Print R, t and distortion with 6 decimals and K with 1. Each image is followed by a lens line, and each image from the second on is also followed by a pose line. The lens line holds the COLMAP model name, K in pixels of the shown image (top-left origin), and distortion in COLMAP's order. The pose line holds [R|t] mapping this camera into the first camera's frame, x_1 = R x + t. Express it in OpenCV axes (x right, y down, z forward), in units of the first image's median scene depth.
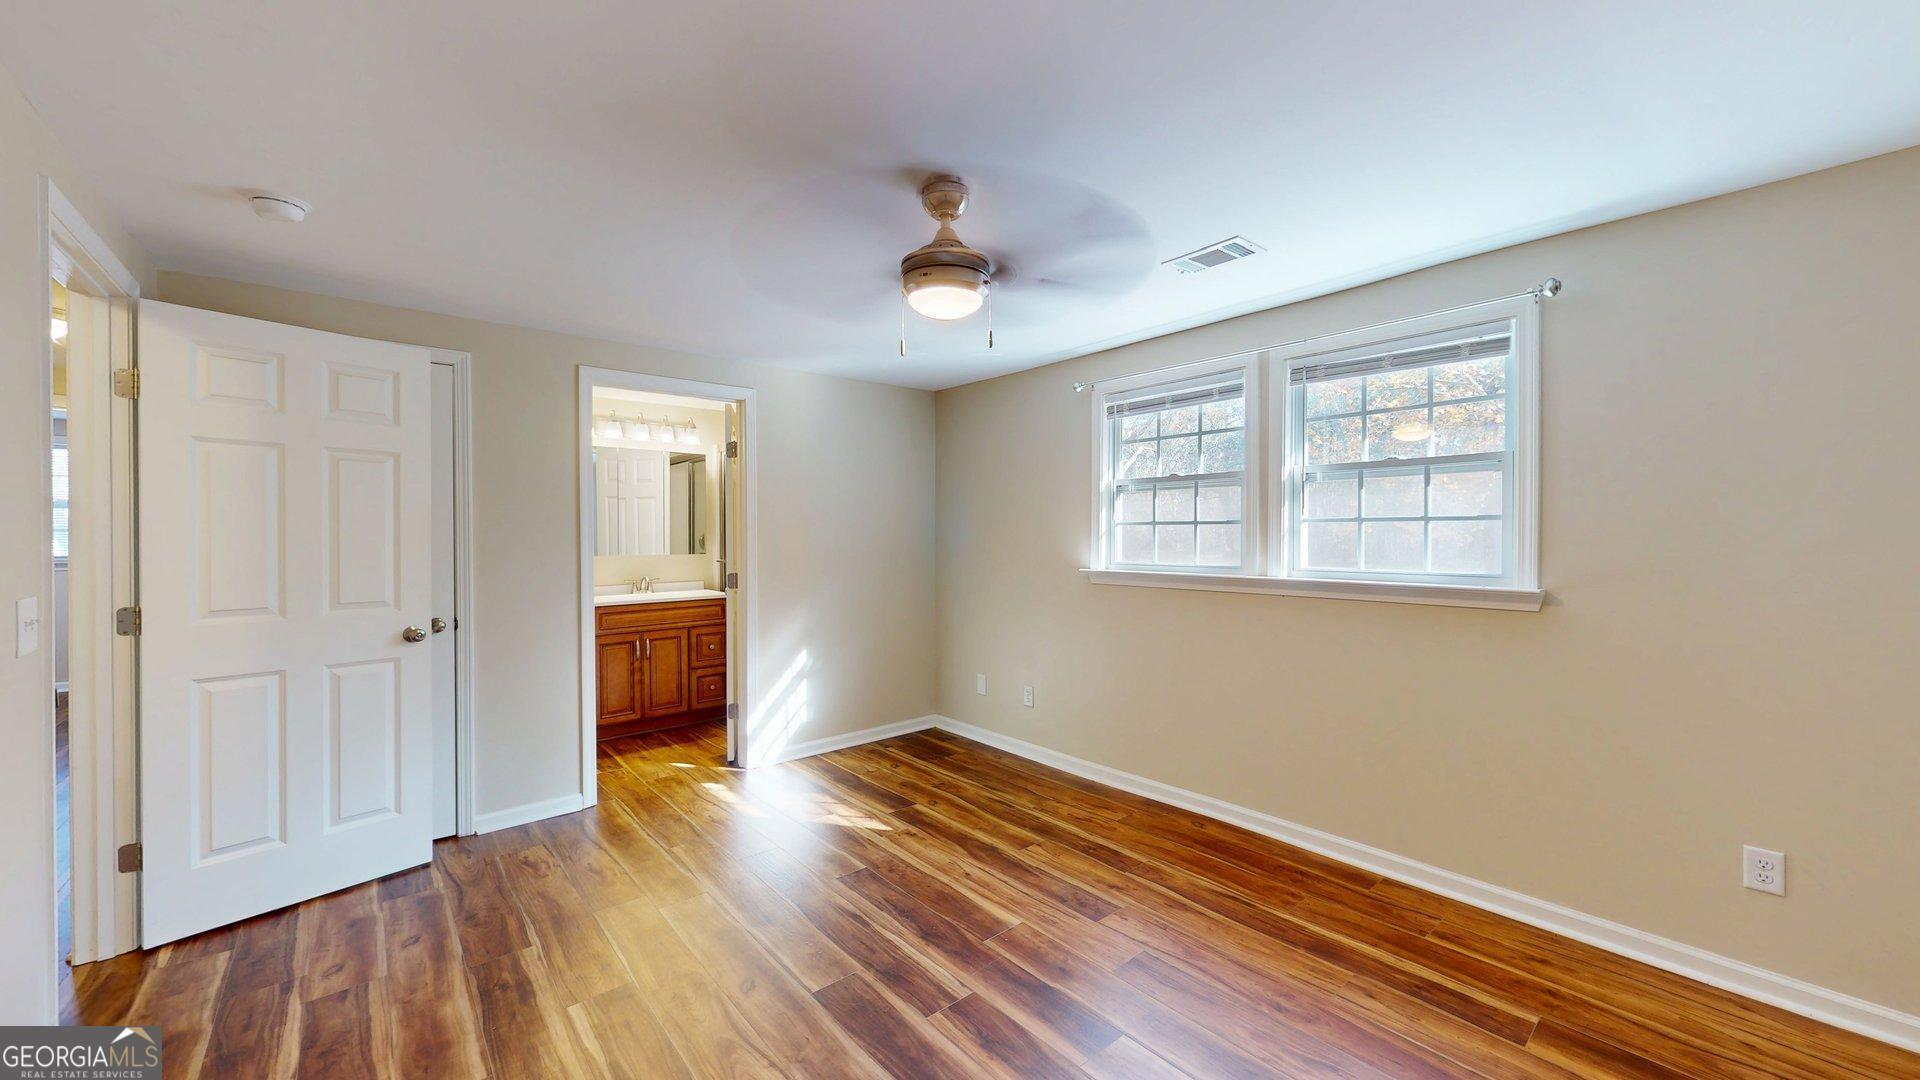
lens RADIAL K [[703.0, 0, 960.0], [0, 703.0, 540.0], [0, 0, 1]] dist [0.001426, 0.000174]
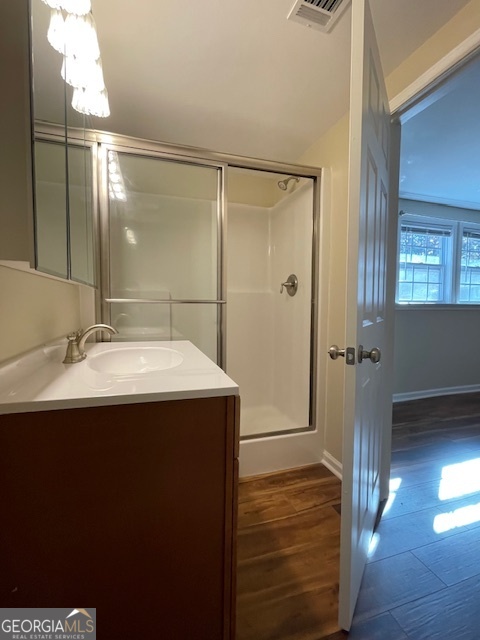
lens RADIAL K [[299.8, 0, 240.0], [0, 299.8, 320.0], [0, 0, 1]] dist [0.000237, 0.000016]
pose [[0.377982, -0.044707, 0.924733, -0.982540], [-0.000054, 0.998832, 0.048311, 0.058757], [-0.925813, -0.018311, 0.377538, 1.316634]]
